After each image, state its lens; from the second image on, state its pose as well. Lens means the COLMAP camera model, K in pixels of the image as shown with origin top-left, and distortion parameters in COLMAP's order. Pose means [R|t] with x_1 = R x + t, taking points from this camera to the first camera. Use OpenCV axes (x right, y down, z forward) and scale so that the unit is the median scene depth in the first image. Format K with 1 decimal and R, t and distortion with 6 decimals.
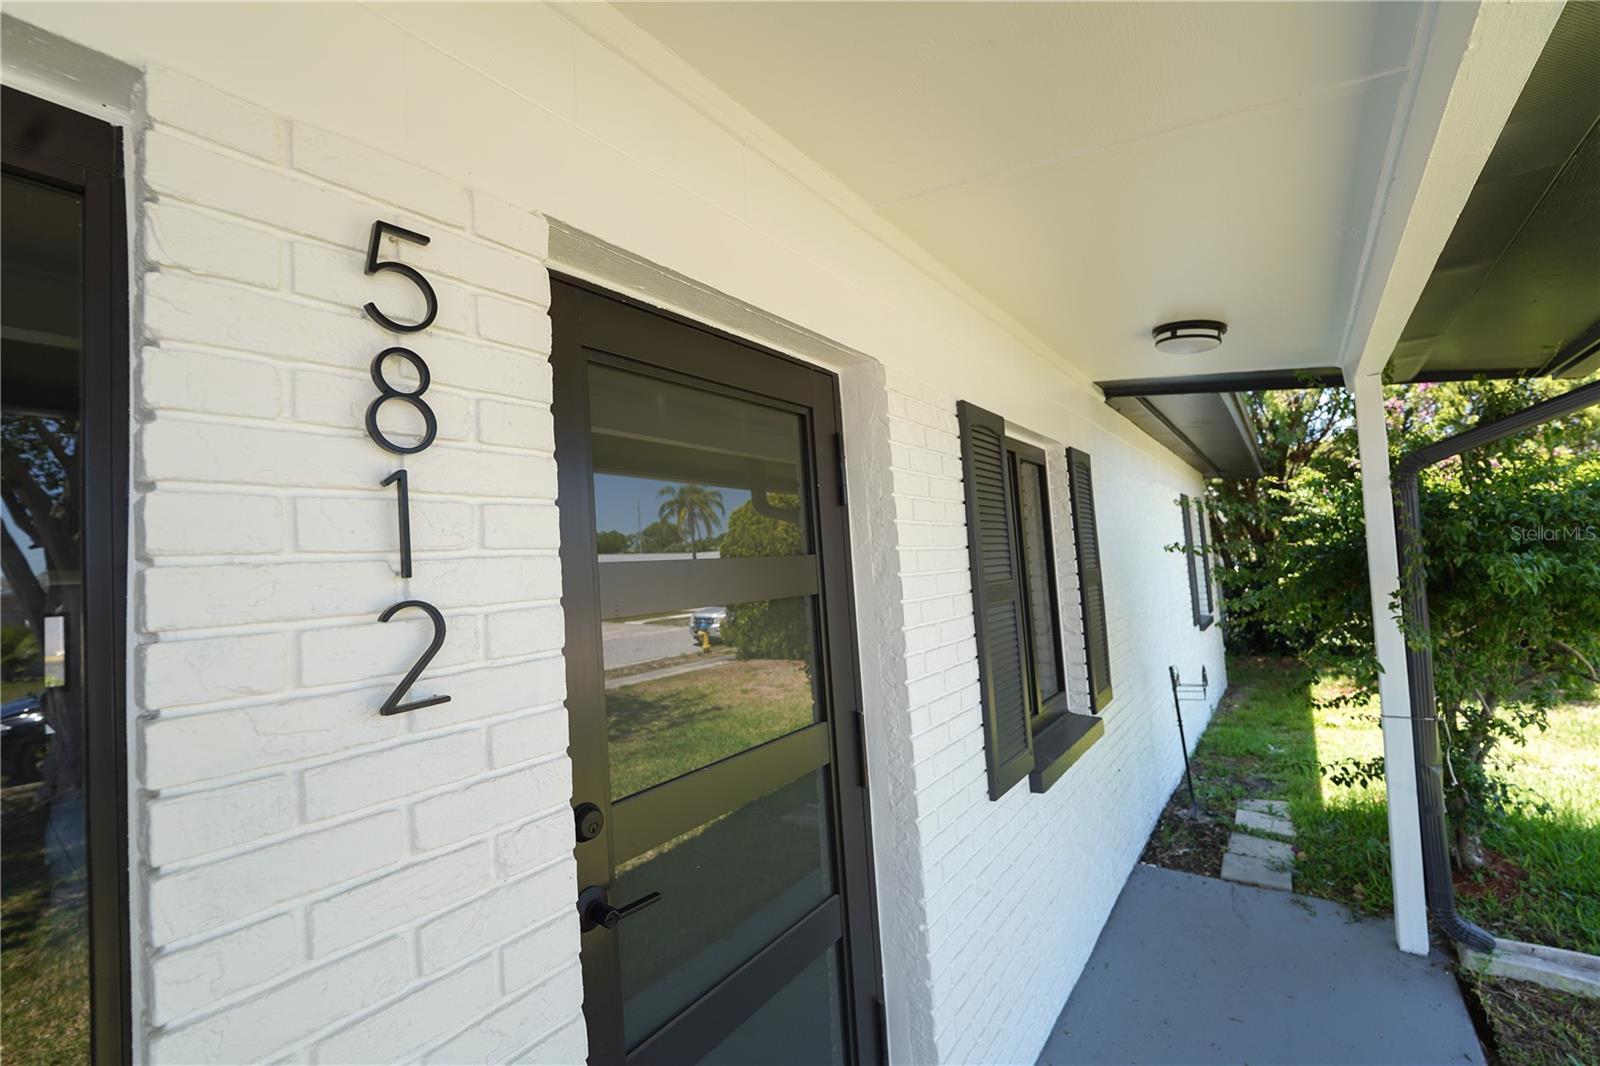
lens RADIAL K [[656.6, 0, 799.2], [0, 656.6, 535.1], [0, 0, 1]] dist [-0.013700, -0.000754]
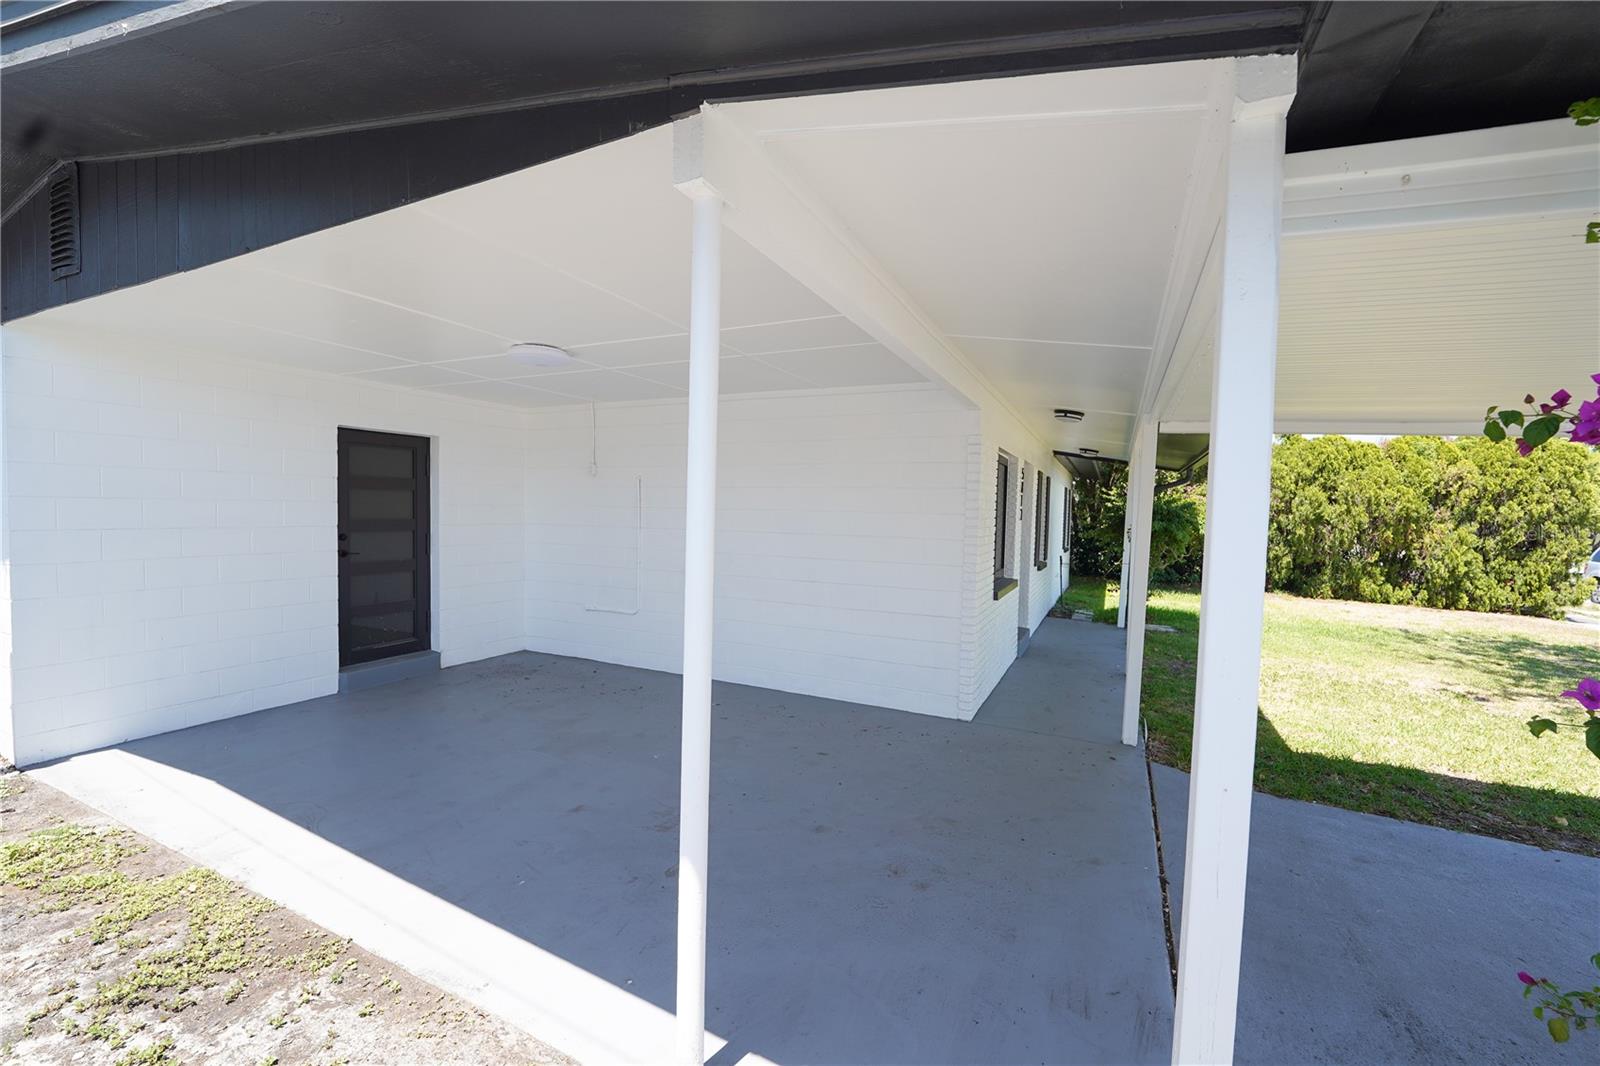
lens RADIAL K [[656.6, 0, 799.2], [0, 656.6, 535.1], [0, 0, 1]] dist [-0.013700, -0.000754]
pose [[0.972998, 0.081543, 0.215929, -1.143692], [-0.103299, 0.990438, 0.091448, -0.019912], [-0.206407, -0.111283, 0.972117, -1.488161]]
